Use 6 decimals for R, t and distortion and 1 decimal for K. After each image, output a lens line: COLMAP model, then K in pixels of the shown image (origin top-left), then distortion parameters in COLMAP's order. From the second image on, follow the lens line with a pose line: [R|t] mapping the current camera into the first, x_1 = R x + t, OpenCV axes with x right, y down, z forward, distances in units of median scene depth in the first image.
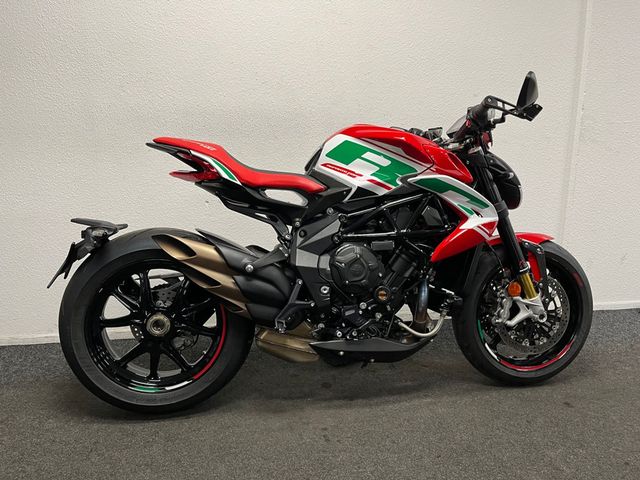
lens RADIAL K [[486.6, 0, 324.7], [0, 486.6, 231.7], [0, 0, 1]] dist [0.074642, -0.111951]
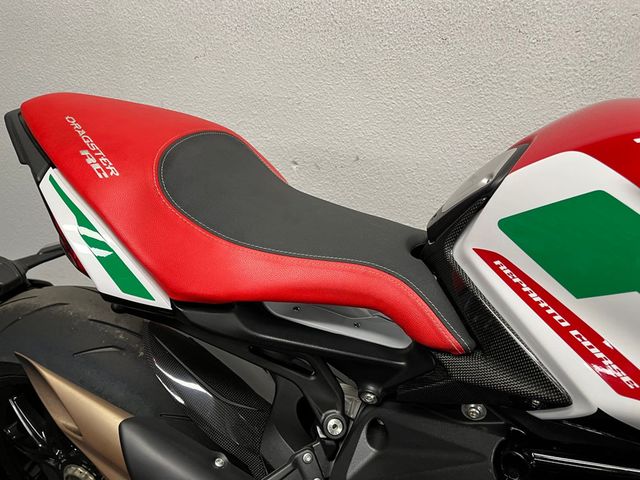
lens RADIAL K [[486.6, 0, 324.7], [0, 486.6, 231.7], [0, 0, 1]] dist [0.074642, -0.111951]
pose [[0.887318, 0.222872, -0.403727, 0.027194], [-0.083855, 0.938844, 0.333978, -0.237306], [0.453471, -0.262490, 0.851741, 0.750203]]
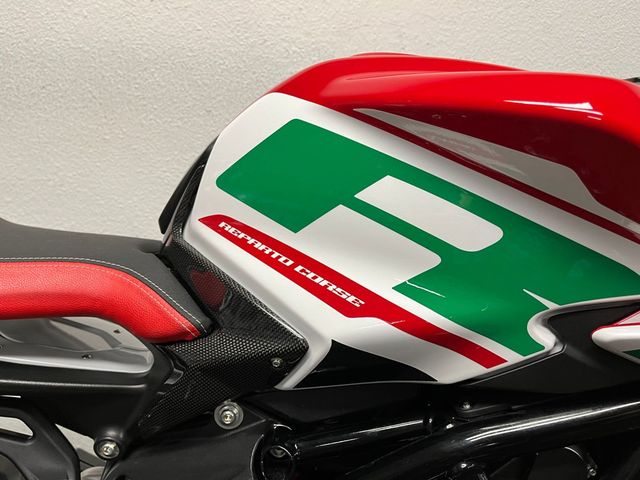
lens RADIAL K [[486.6, 0, 324.7], [0, 486.6, 231.7], [0, 0, 1]] dist [0.074642, -0.111951]
pose [[0.992830, 0.024304, -0.117035, 0.086287], [-0.018886, 0.998708, 0.047182, -0.148136], [0.118031, -0.044633, 0.992006, 0.781295]]
